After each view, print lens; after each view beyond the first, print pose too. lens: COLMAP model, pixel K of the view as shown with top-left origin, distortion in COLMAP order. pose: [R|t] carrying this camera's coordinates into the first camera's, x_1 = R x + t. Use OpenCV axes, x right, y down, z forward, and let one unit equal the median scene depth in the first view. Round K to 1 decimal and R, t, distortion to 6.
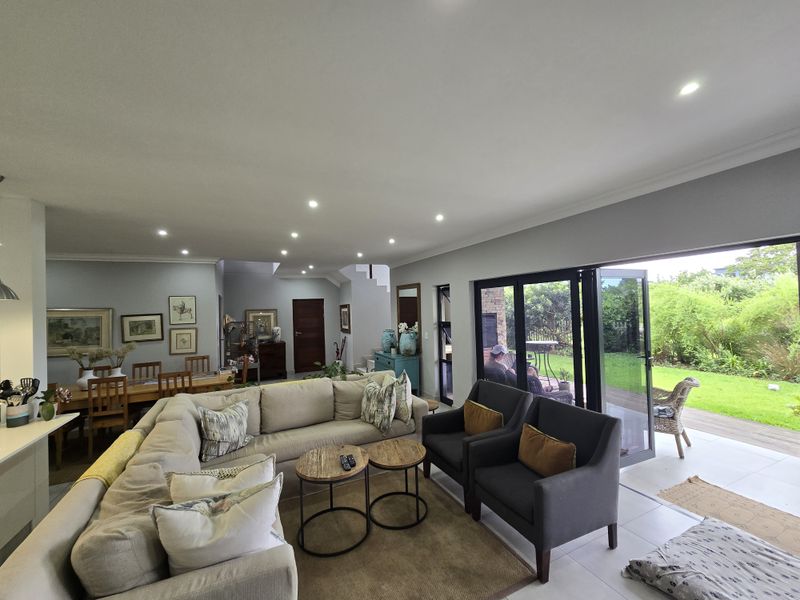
lens RADIAL K [[332.9, 0, 400.0], [0, 332.9, 300.0], [0, 0, 1]] dist [0.002491, 0.000027]
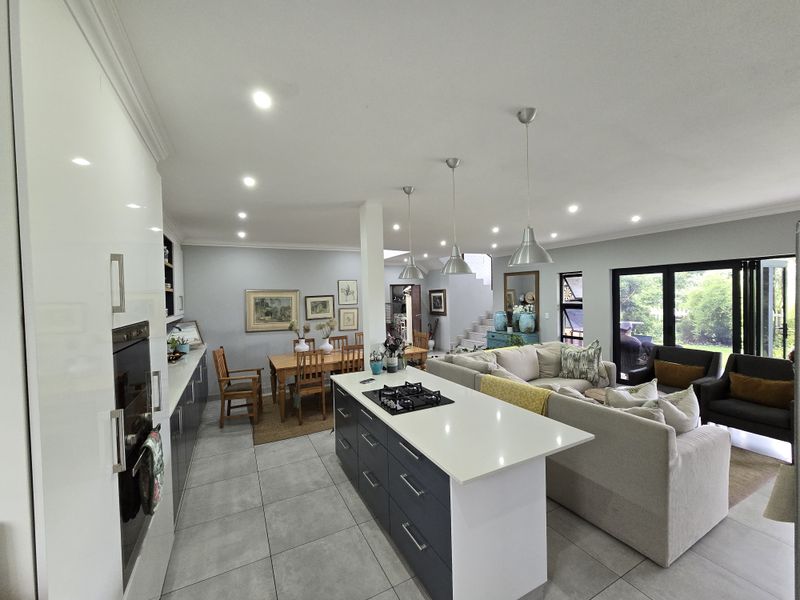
lens RADIAL K [[327.4, 0, 400.0], [0, 327.4, 300.0], [0, 0, 1]] dist [-0.000810, -0.000050]
pose [[0.999199, 0.004841, 0.039728, -0.573288], [-0.006213, 0.999386, 0.034494, 0.018215], [-0.039537, -0.034713, 0.998615, -0.156579]]
